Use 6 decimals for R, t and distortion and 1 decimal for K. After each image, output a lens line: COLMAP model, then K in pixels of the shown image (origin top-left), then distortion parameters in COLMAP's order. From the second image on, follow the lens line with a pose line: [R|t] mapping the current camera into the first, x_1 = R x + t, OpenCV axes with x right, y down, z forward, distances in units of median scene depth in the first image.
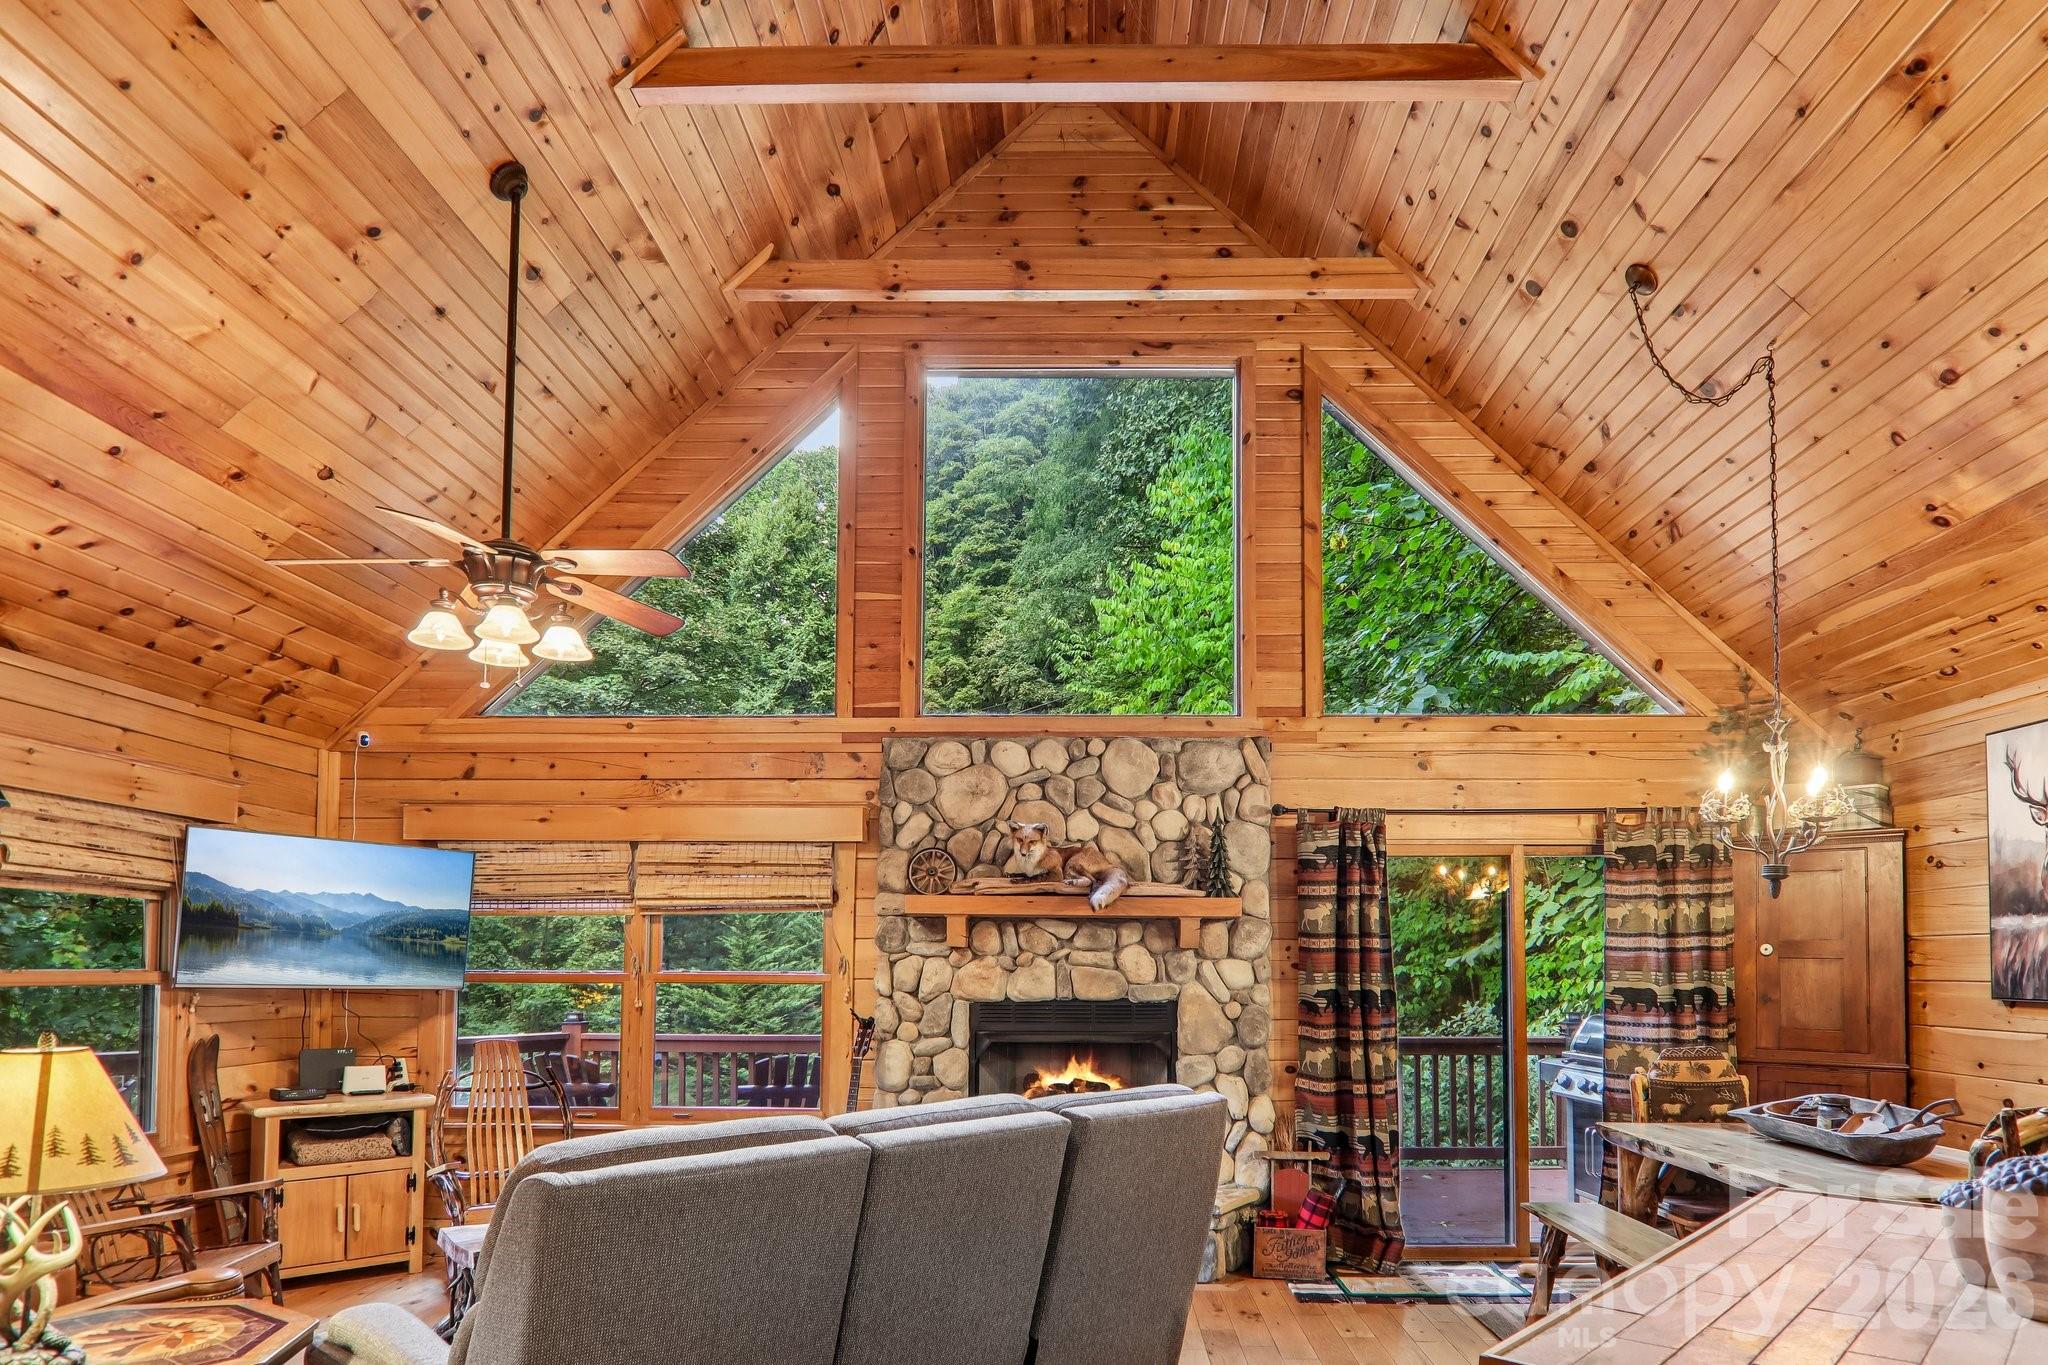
lens RADIAL K [[1200.2, 0, 1063.6], [0, 1200.2, 918.6], [0, 0, 1]] dist [0.024241, -0.038363]
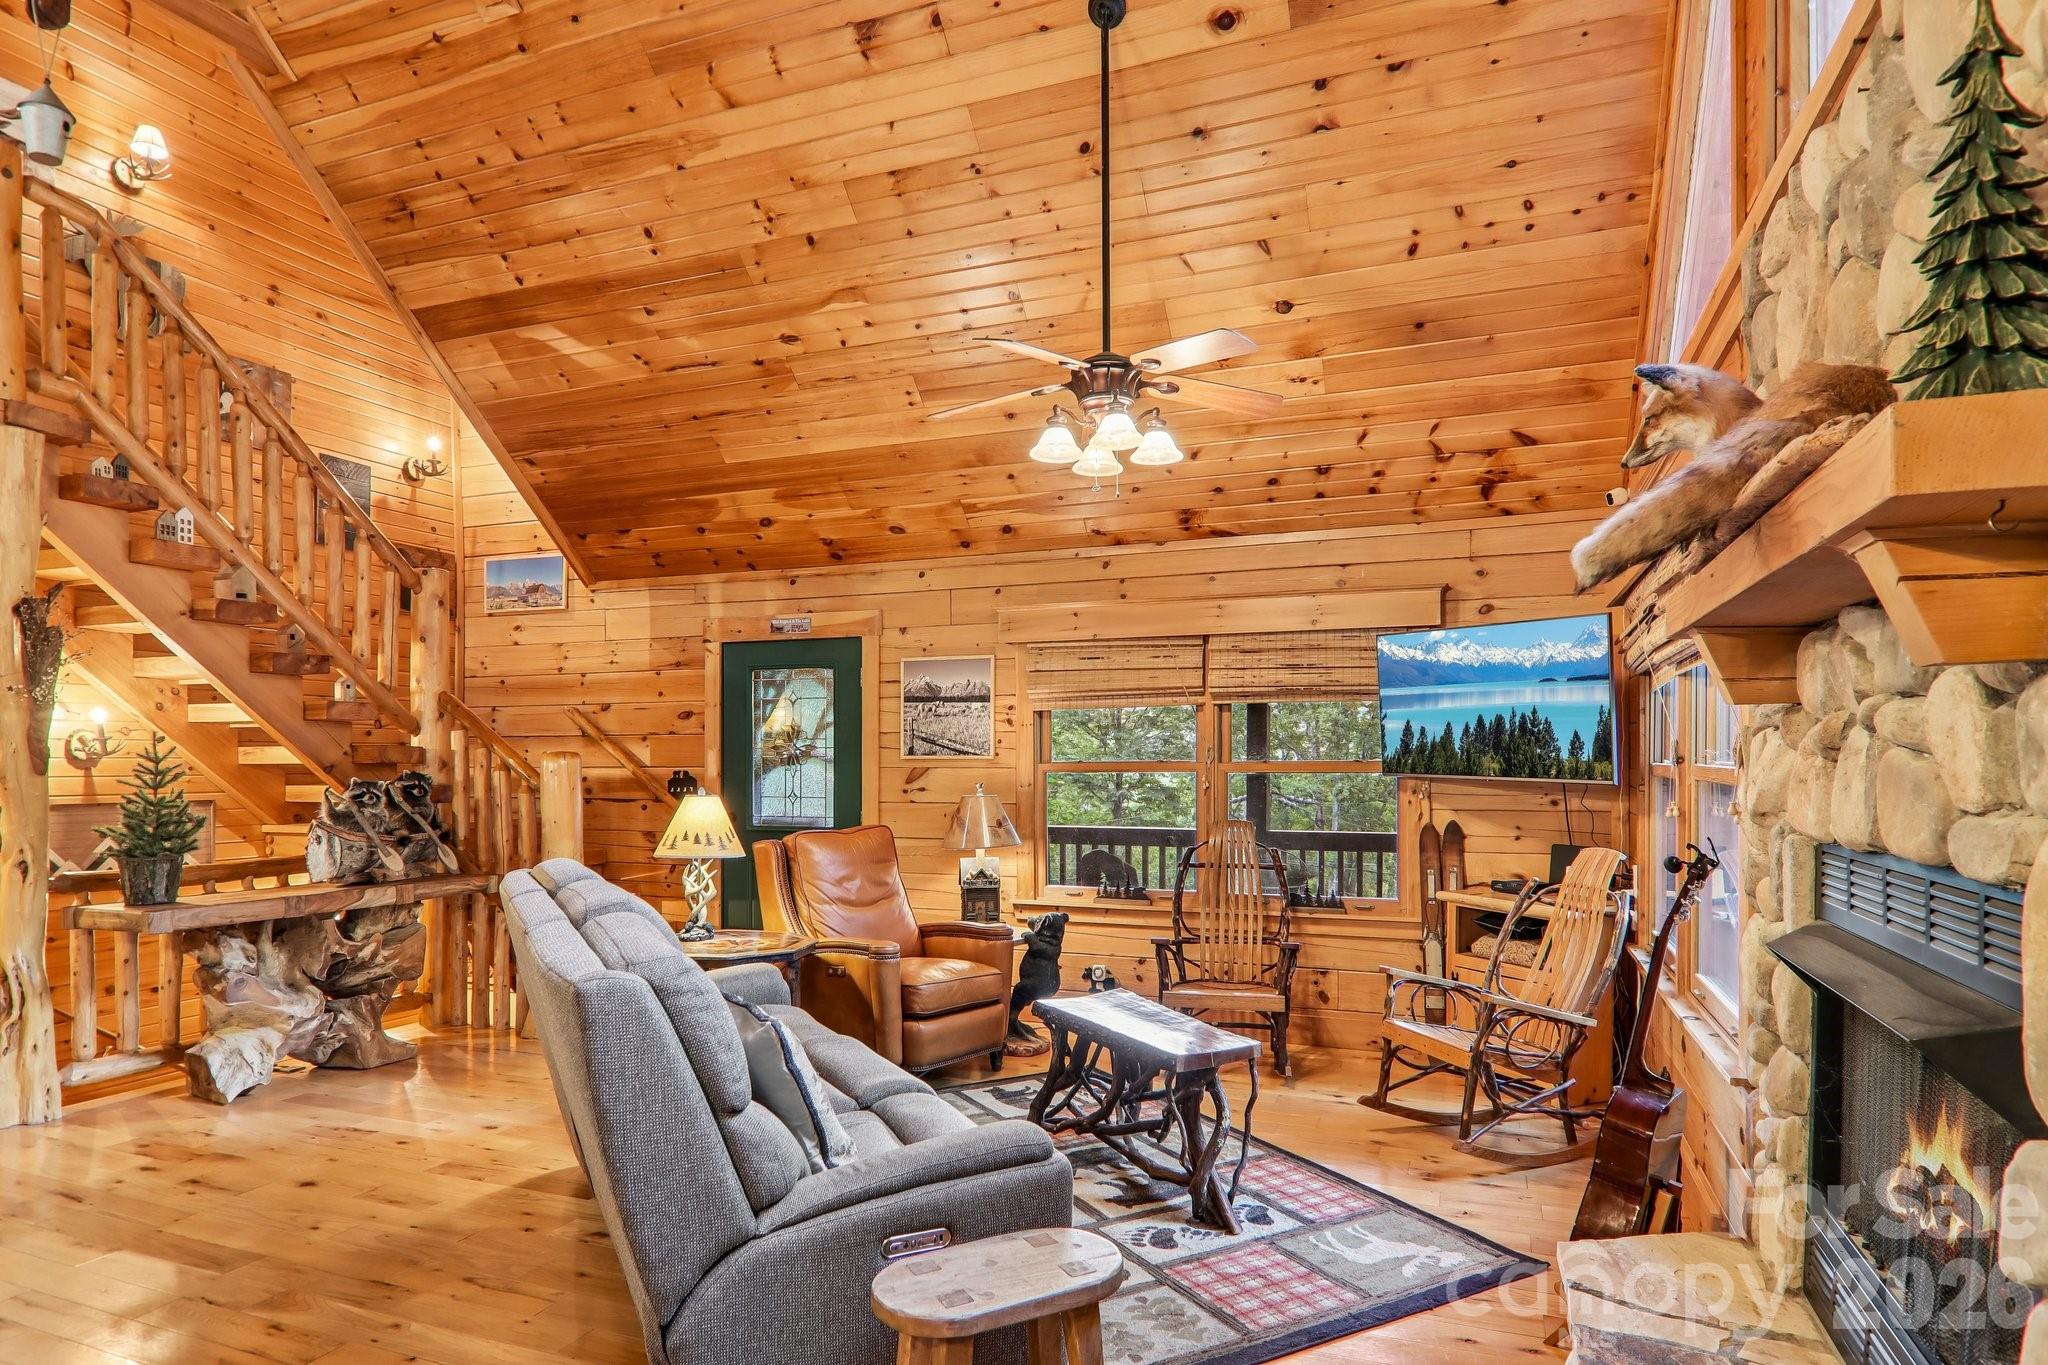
lens RADIAL K [[1153.1, 0, 1030.7], [0, 1153.1, 774.0], [0, 0, 1]] dist [0.003334, -0.020195]
pose [[-0.349641, 0.011848, -0.936809, 0.372051], [0.042626, 0.999086, -0.003273, 0.038149], [0.935914, -0.041077, -0.349826, 0.908130]]
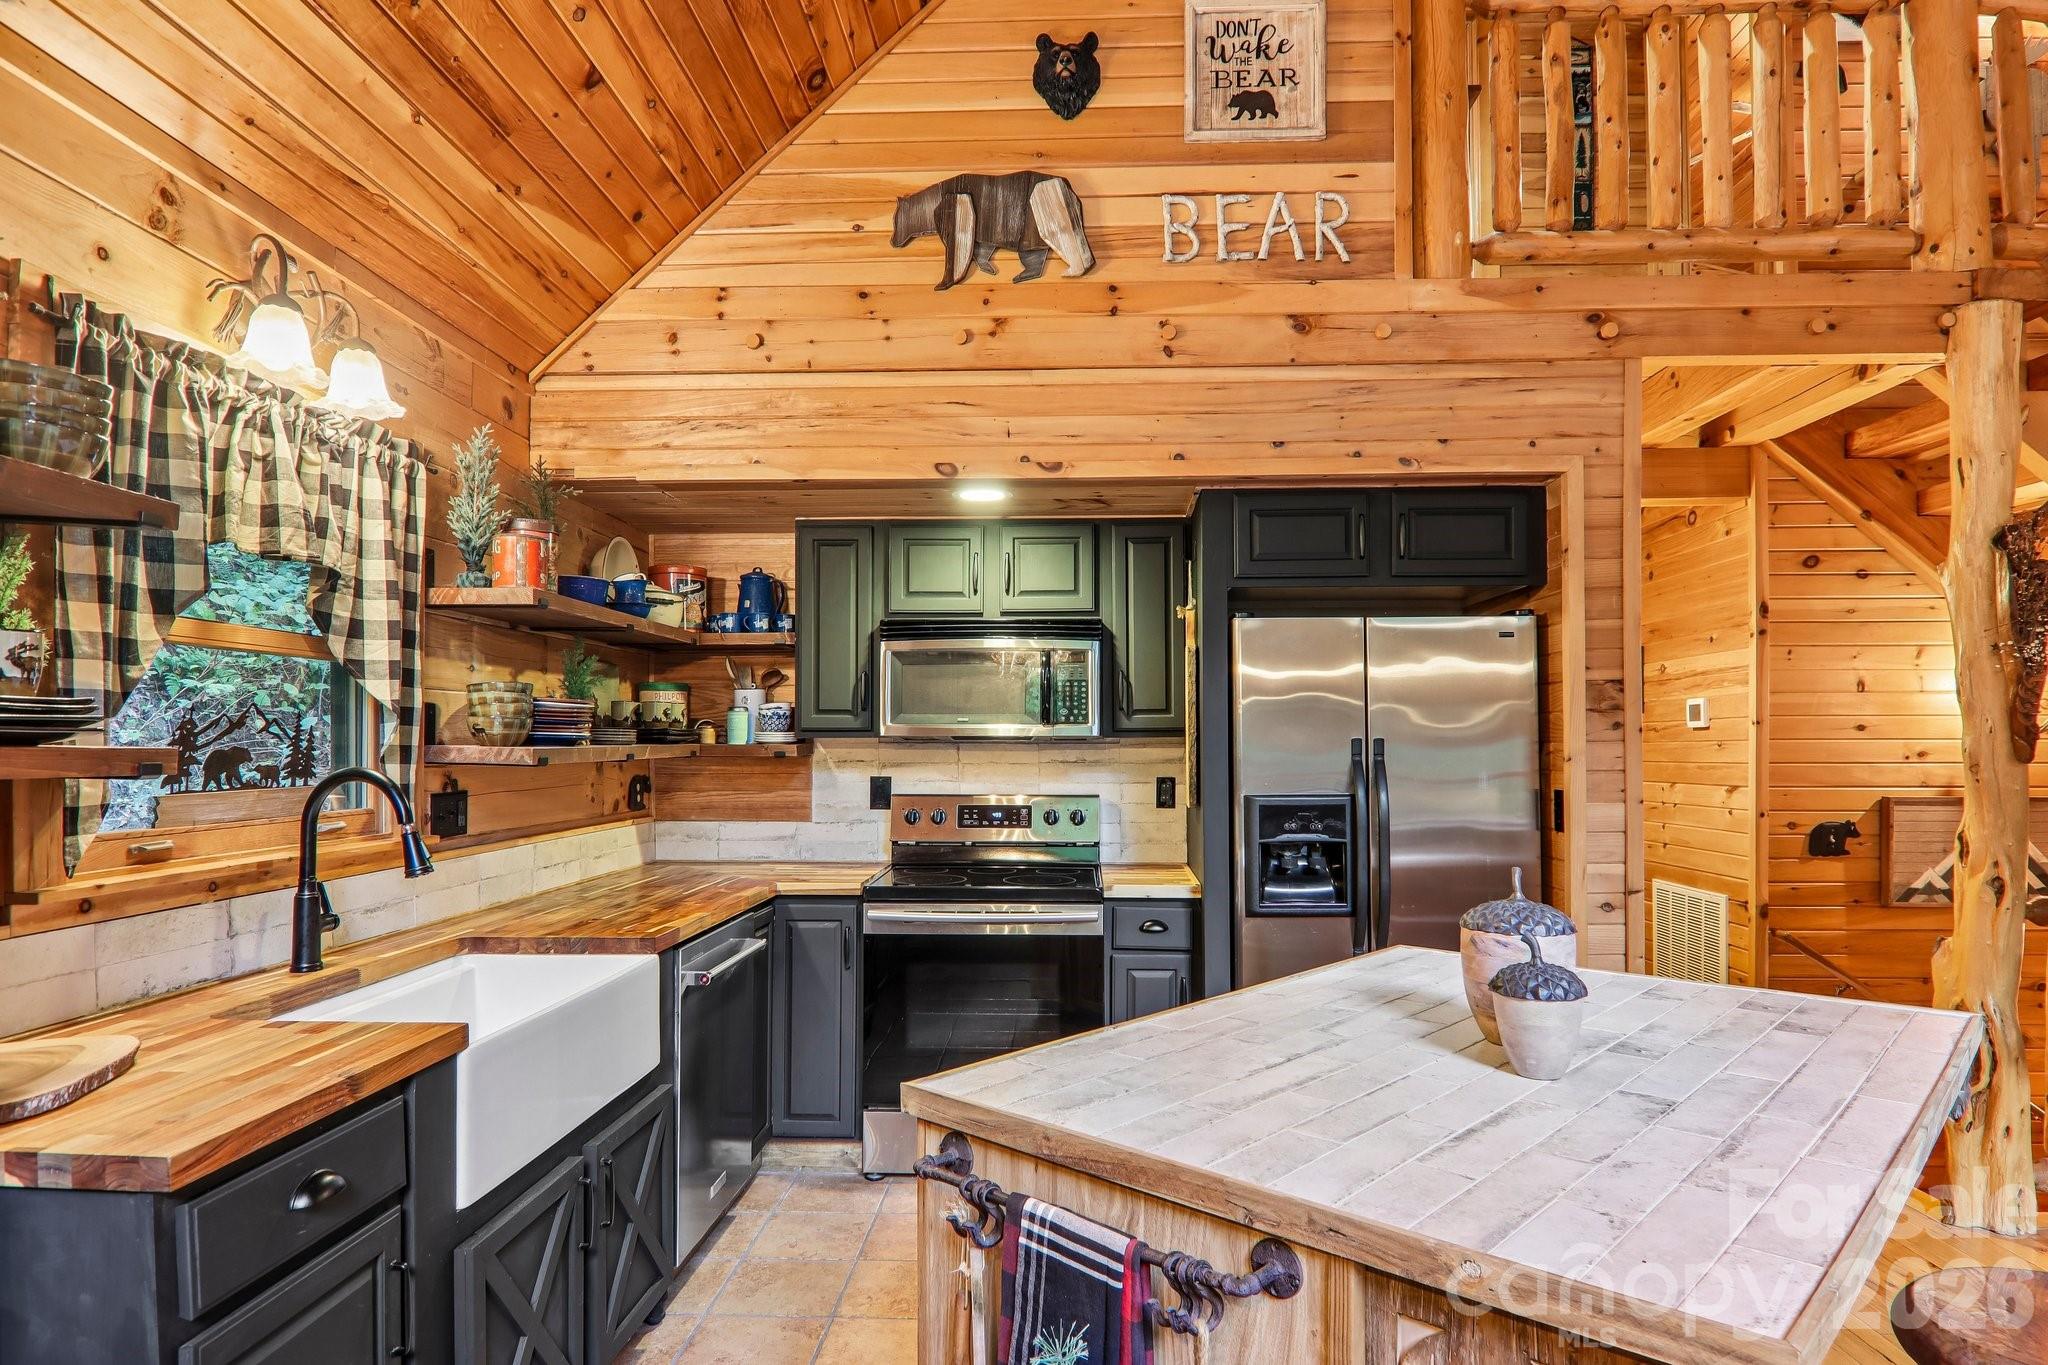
lens RADIAL K [[1145.6, 0, 1026.2], [0, 1145.6, 727.1], [0, 0, 1]] dist [0.005011, -0.020871]
pose [[-0.999418, -0.004214, 0.033865, 0.359214], [-0.006062, 0.998488, -0.054640, 0.024081], [-0.033584, -0.054813, -0.997932, 0.595984]]
